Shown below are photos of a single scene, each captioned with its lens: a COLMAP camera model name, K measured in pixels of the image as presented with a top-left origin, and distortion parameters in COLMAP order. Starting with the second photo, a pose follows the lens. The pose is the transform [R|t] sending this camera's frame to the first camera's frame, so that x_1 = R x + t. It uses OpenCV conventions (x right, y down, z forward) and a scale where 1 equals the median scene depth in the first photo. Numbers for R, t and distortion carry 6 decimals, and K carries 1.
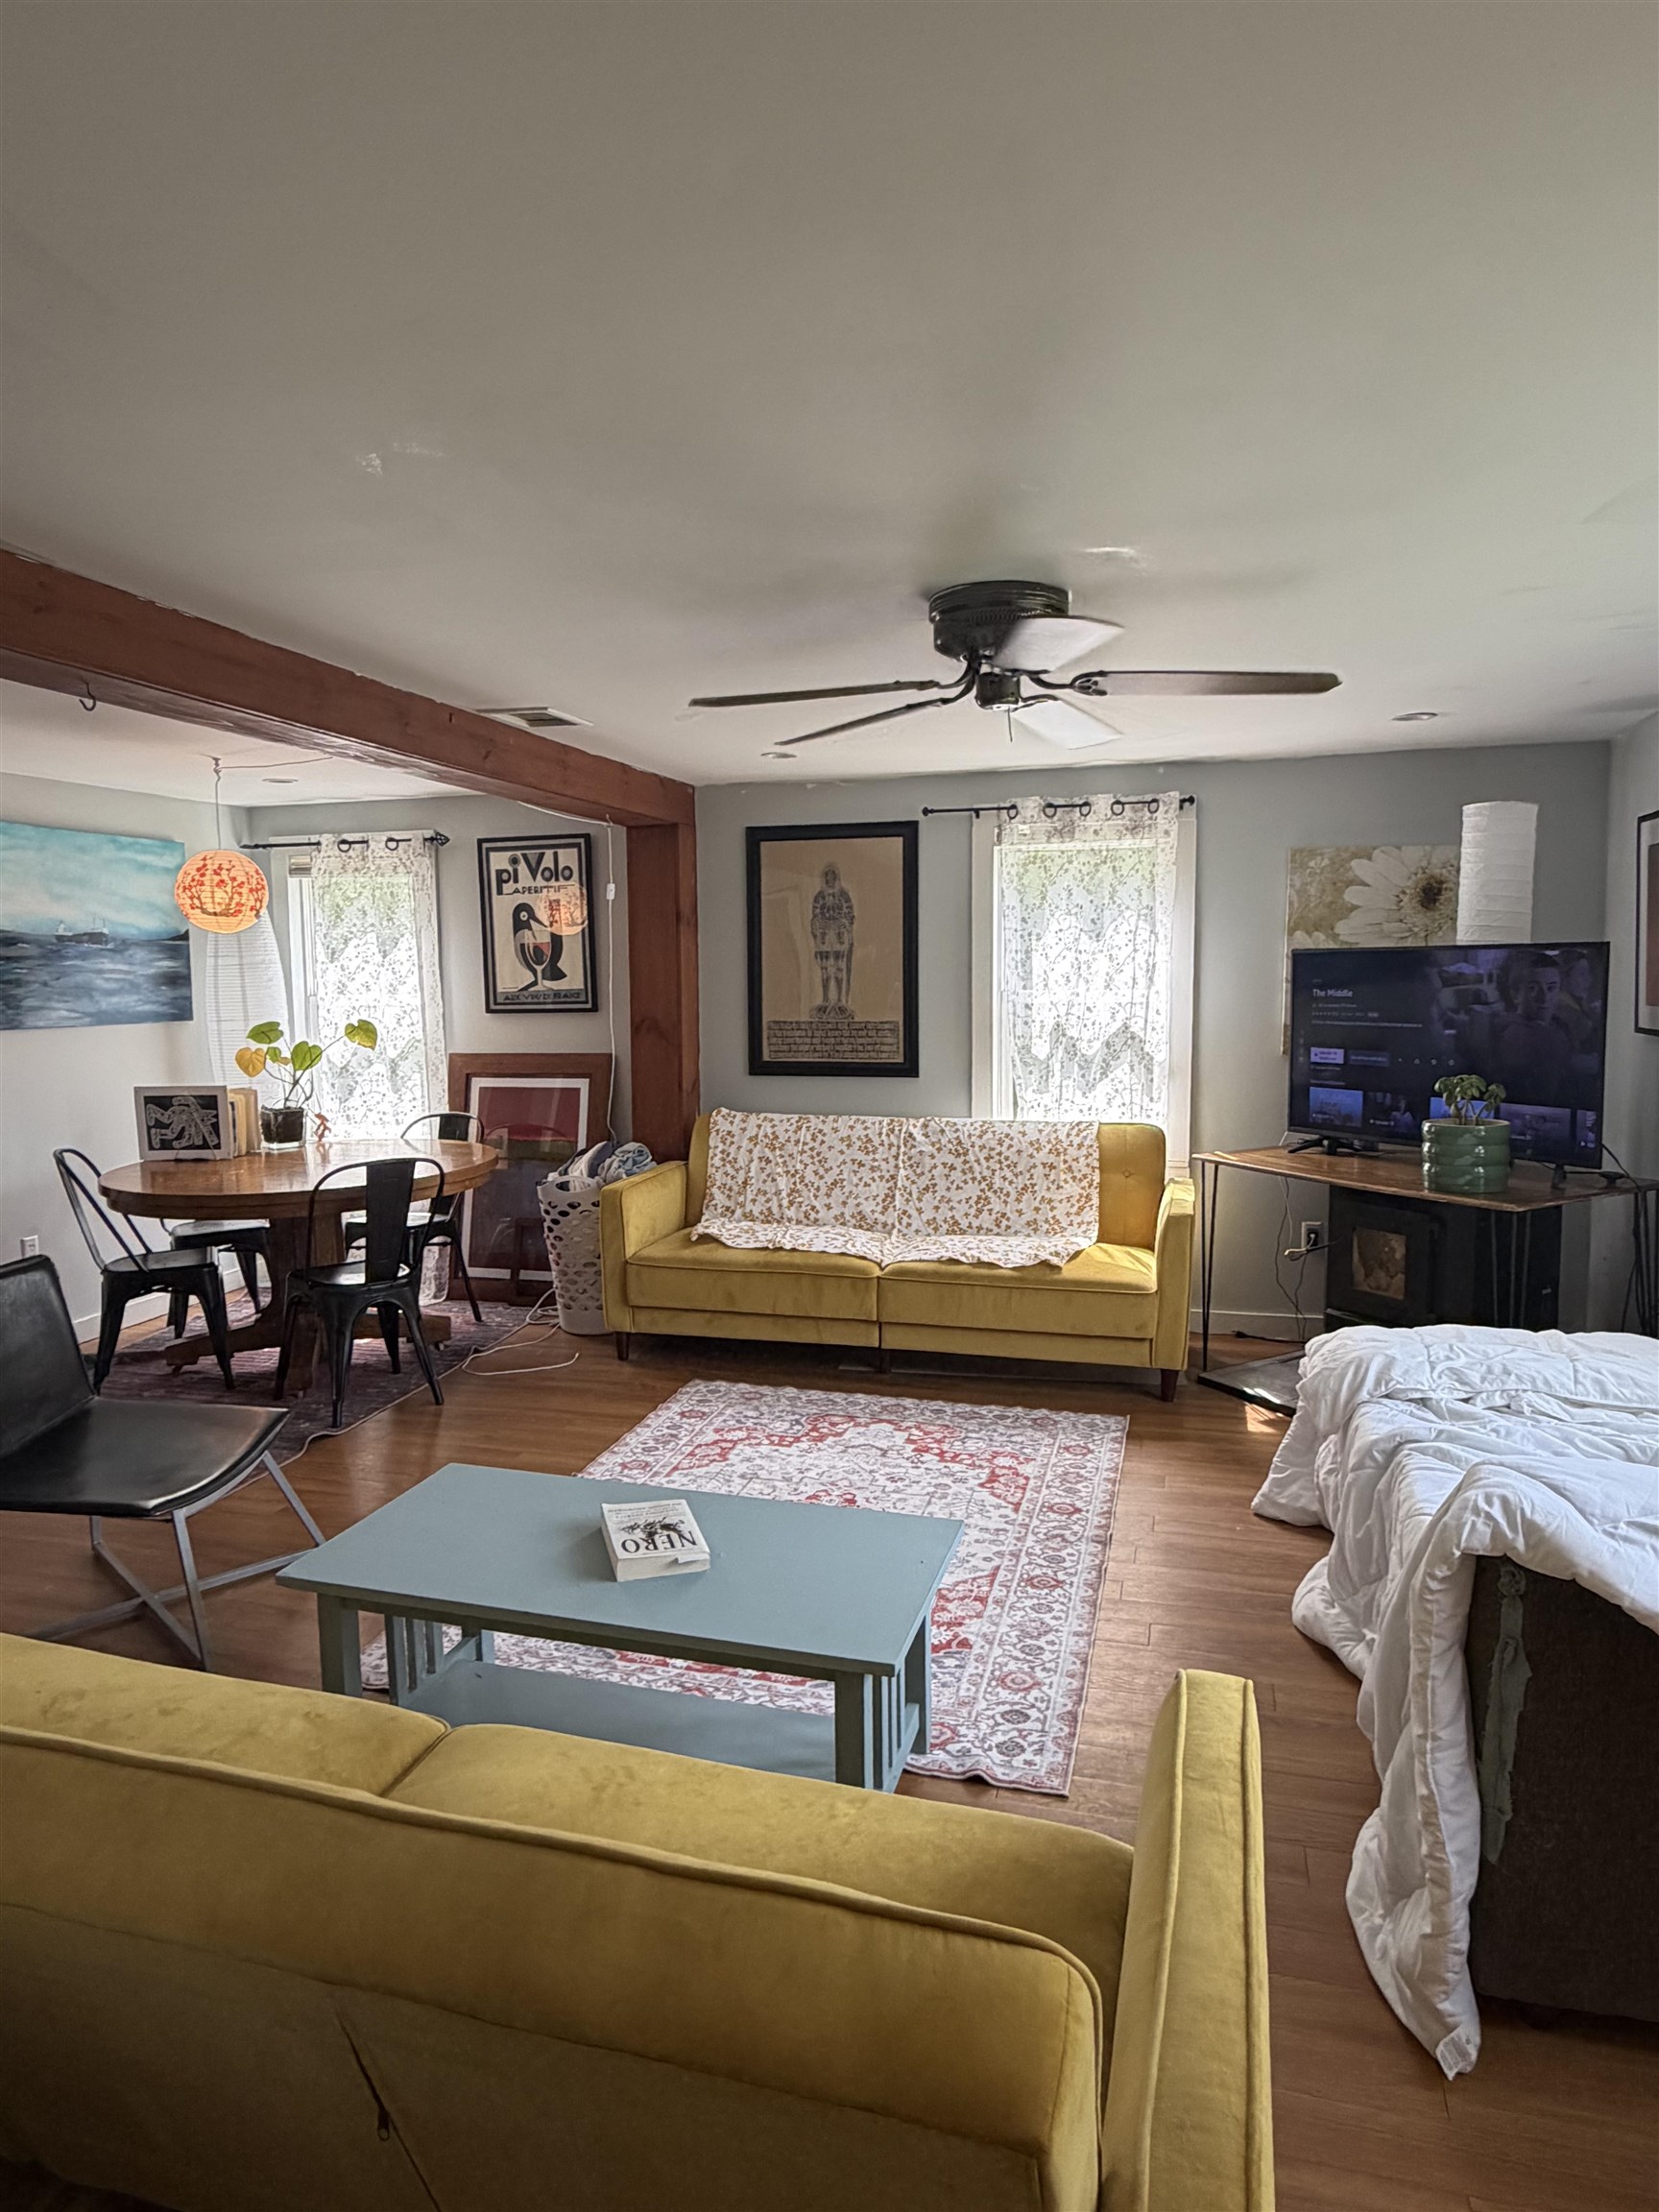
lens RADIAL K [[1363.7, 0, 828.3], [0, 1363.7, 1111.8], [0, 0, 1]] dist [-0.000794, -0.000037]
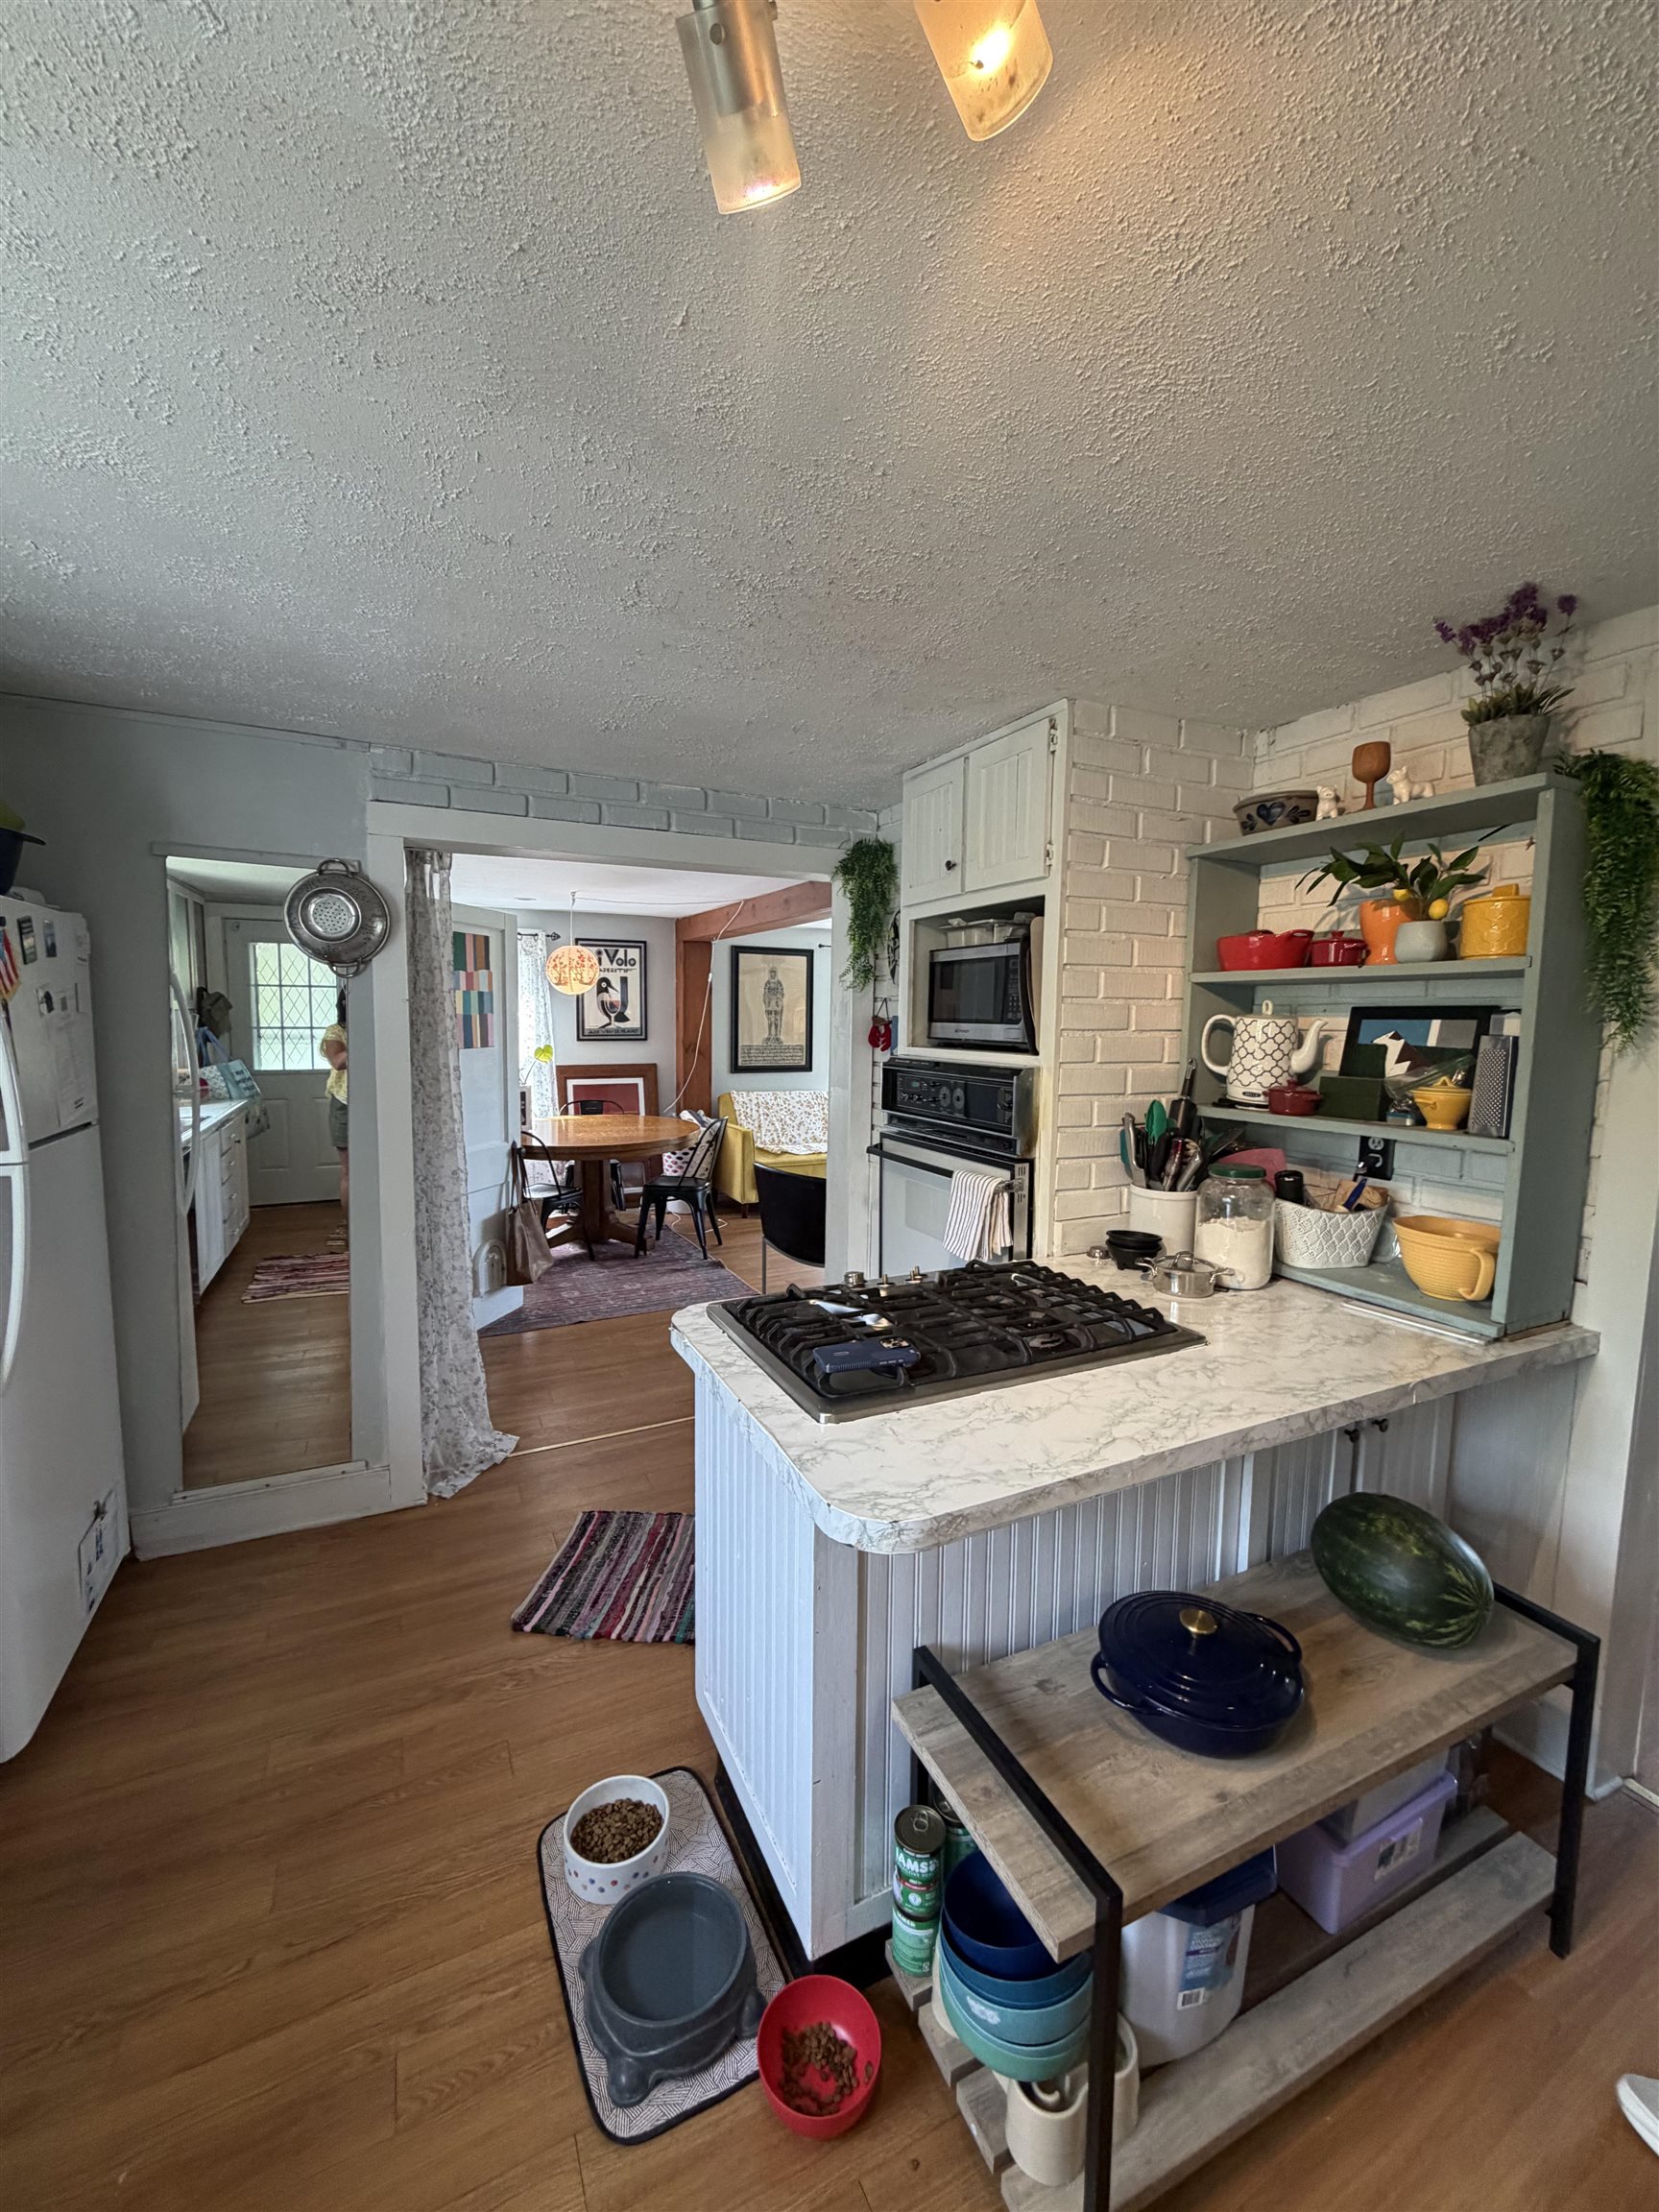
lens RADIAL K [[880.9, 0, 825.4], [0, 880.9, 1100.7], [0, 0, 1]] dist [-0.002151, -0.000356]
pose [[0.742908, -0.044333, 0.667924, -0.775514], [0.047647, 0.998776, 0.013297, 0.001670], [-0.667696, 0.021946, 0.744111, -0.015386]]
